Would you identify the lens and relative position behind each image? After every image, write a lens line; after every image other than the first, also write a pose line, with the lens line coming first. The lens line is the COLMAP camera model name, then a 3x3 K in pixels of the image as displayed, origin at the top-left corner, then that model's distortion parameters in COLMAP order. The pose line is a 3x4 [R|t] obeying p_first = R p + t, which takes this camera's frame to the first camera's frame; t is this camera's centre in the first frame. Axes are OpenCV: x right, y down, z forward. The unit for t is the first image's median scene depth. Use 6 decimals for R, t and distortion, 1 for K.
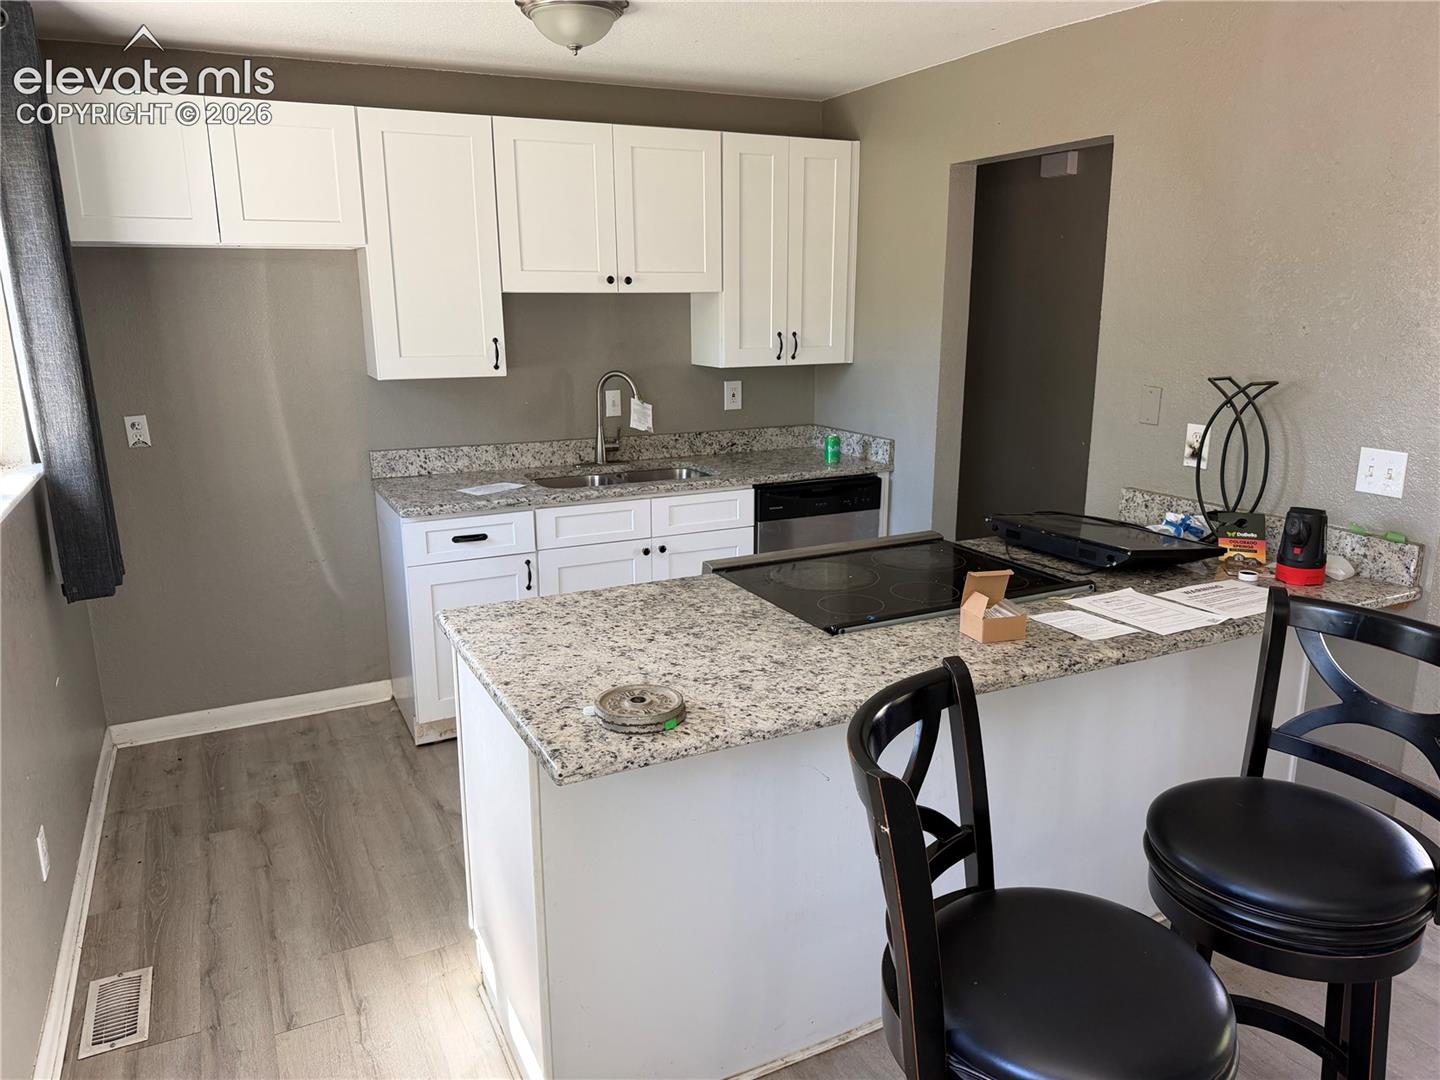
lens RADIAL K [[1014.6, 0, 716.5], [0, 1014.6, 547.3], [0, 0, 1]] dist [0.095557, -0.120425]
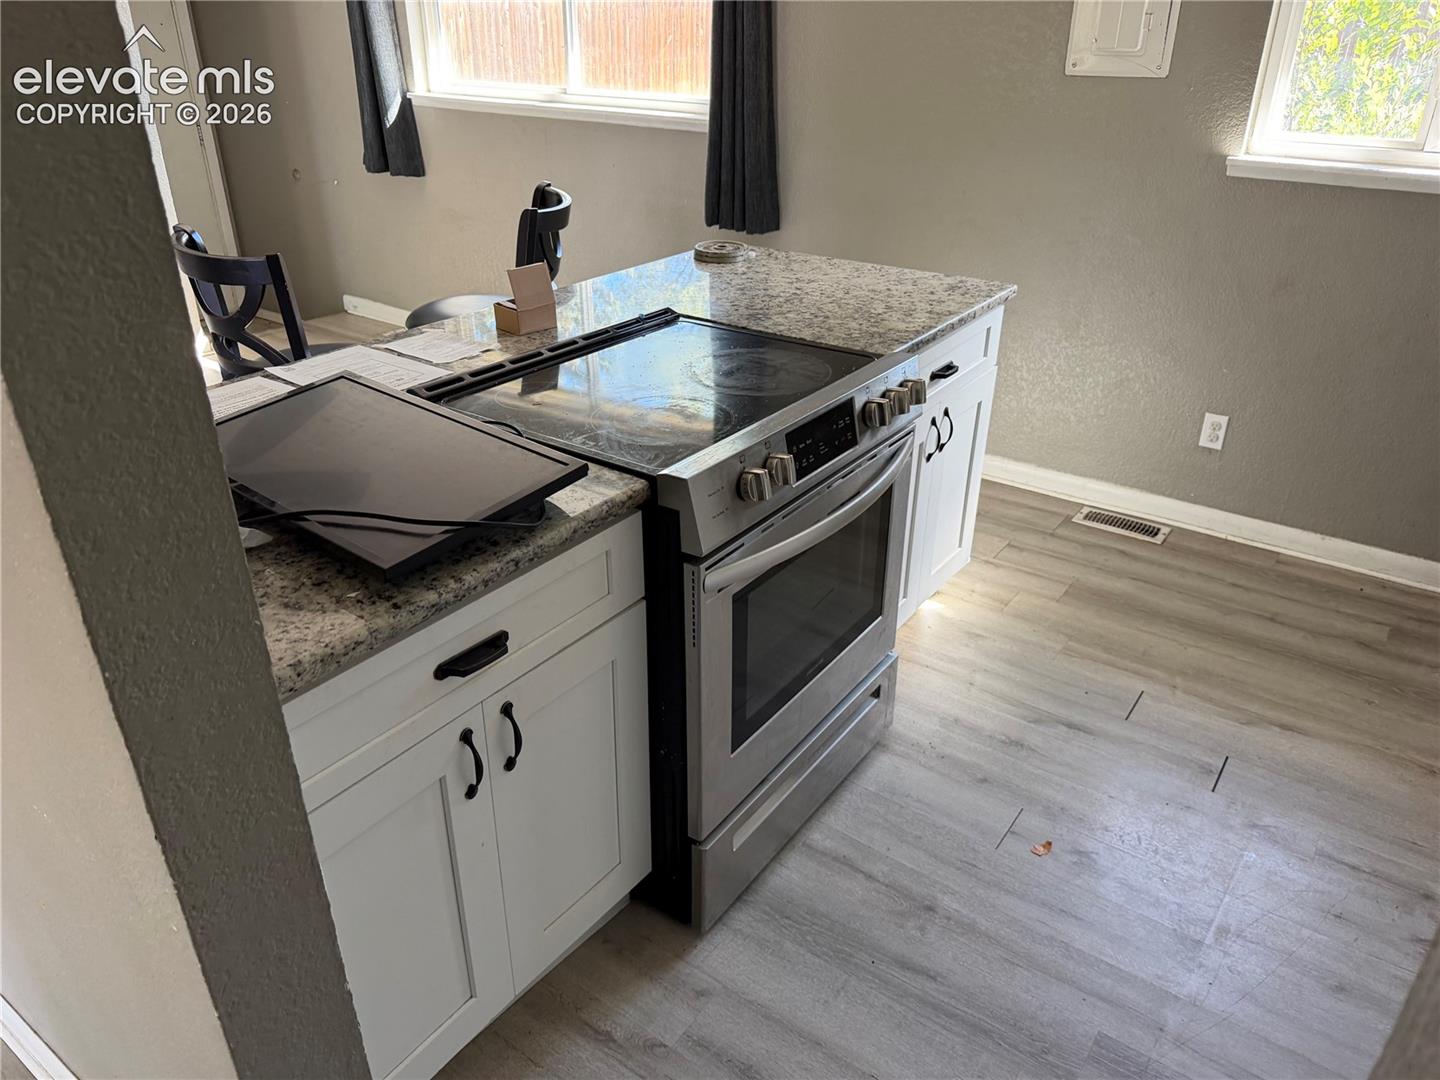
lens RADIAL K [[1035.8, 0, 720.2], [0, 1035.8, 519.6], [0, 0, 1]] dist [0.001177, -0.002490]
pose [[-0.882060, 0.212199, -0.420645, 0.460114], [-0.109597, 0.775920, 0.621238, -0.349480], [0.458212, 0.594071, -0.661152, 1.507698]]
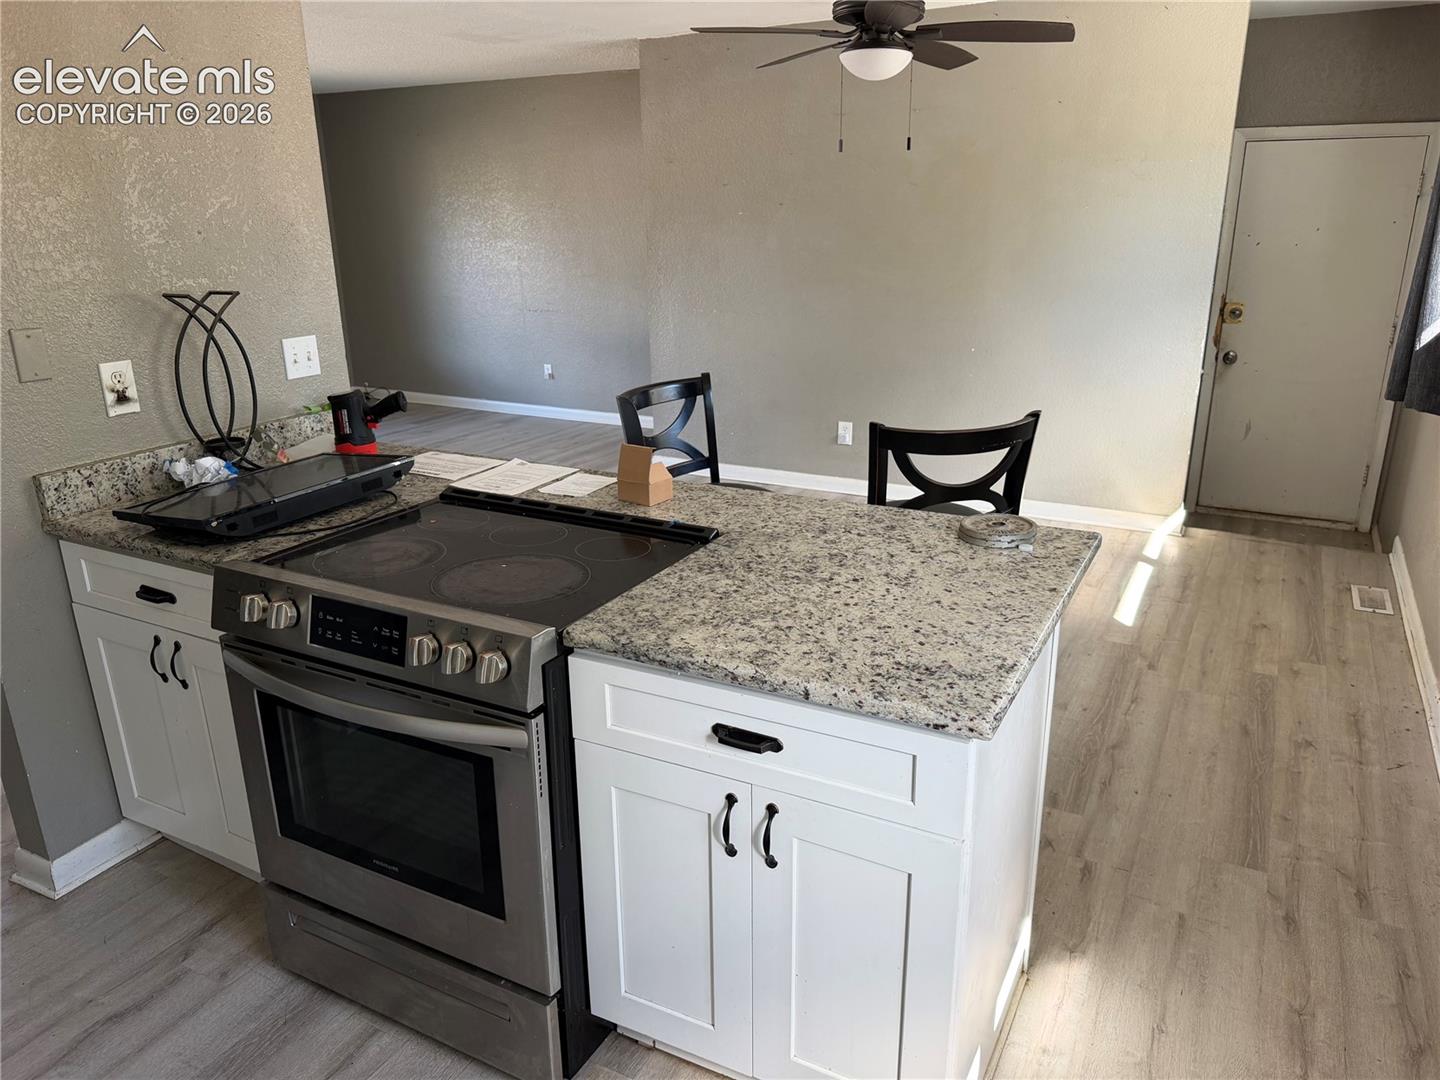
lens RADIAL K [[1014.6, 0, 716.5], [0, 1014.6, 547.3], [0, 0, 1]] dist [0.095557, -0.120425]
pose [[-0.581278, -0.247029, 0.775301, -0.531997], [0.209005, 0.875510, 0.435659, -0.273587], [-0.786405, 0.415281, -0.457285, 1.168221]]
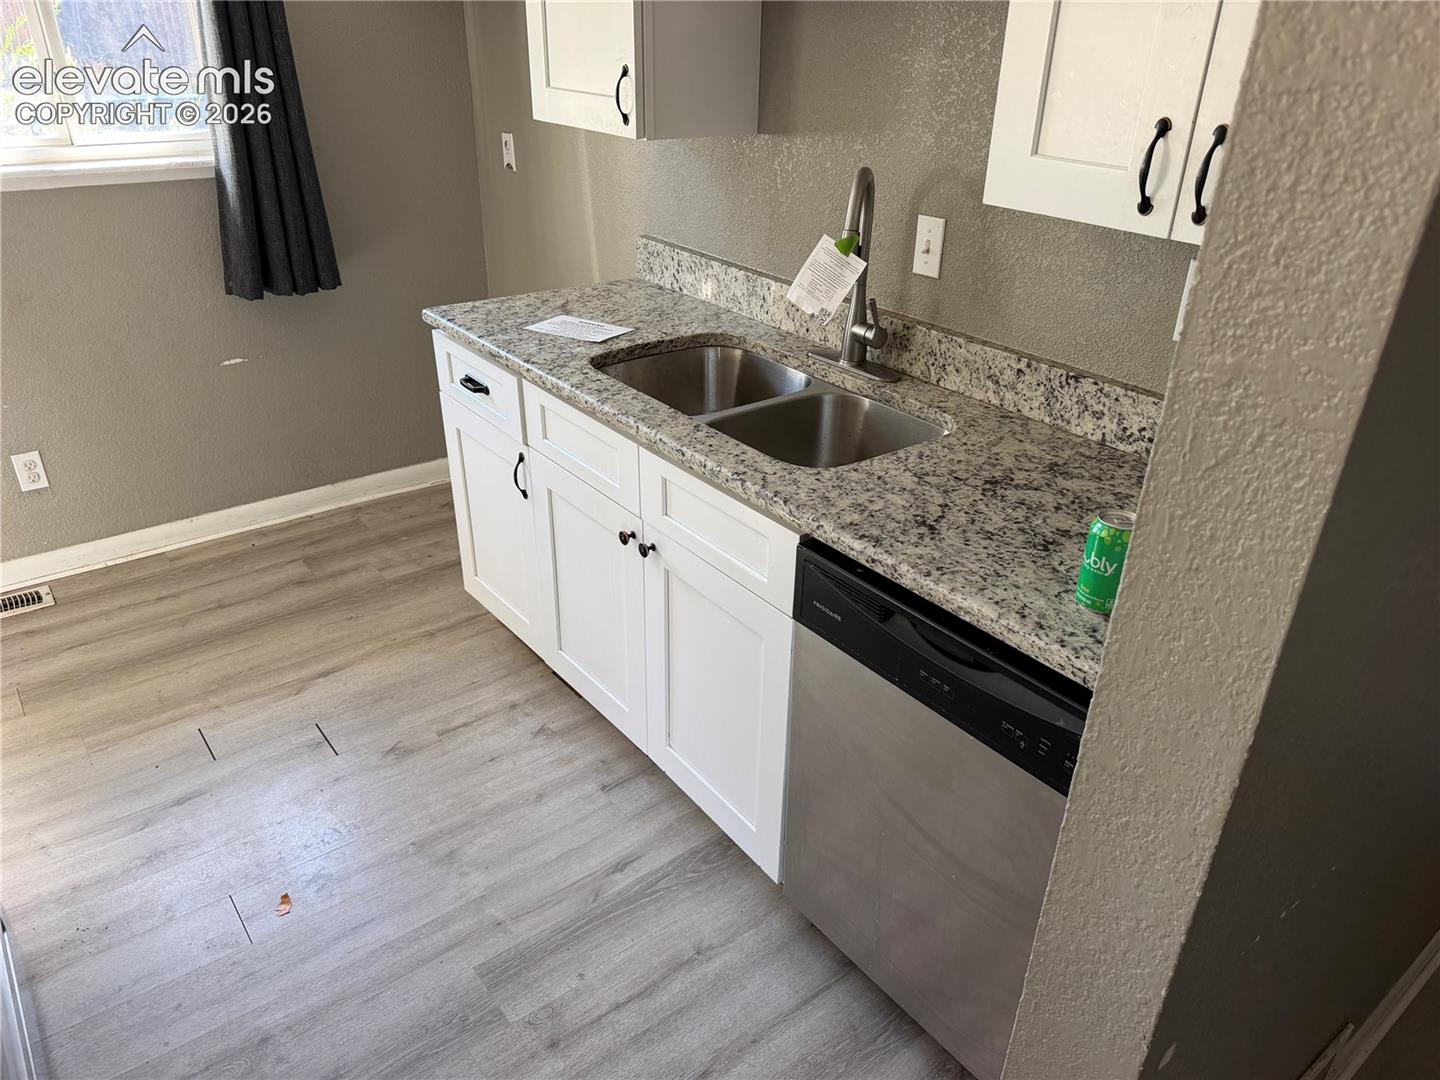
lens RADIAL K [[1014.6, 0, 716.5], [0, 1014.6, 547.3], [0, 0, 1]] dist [0.095557, -0.120425]
pose [[0.197932, 0.466638, -0.862016, 0.553238], [-0.251911, 0.874094, 0.415333, -0.311246], [0.947293, 0.134943, 0.290563, 1.291937]]
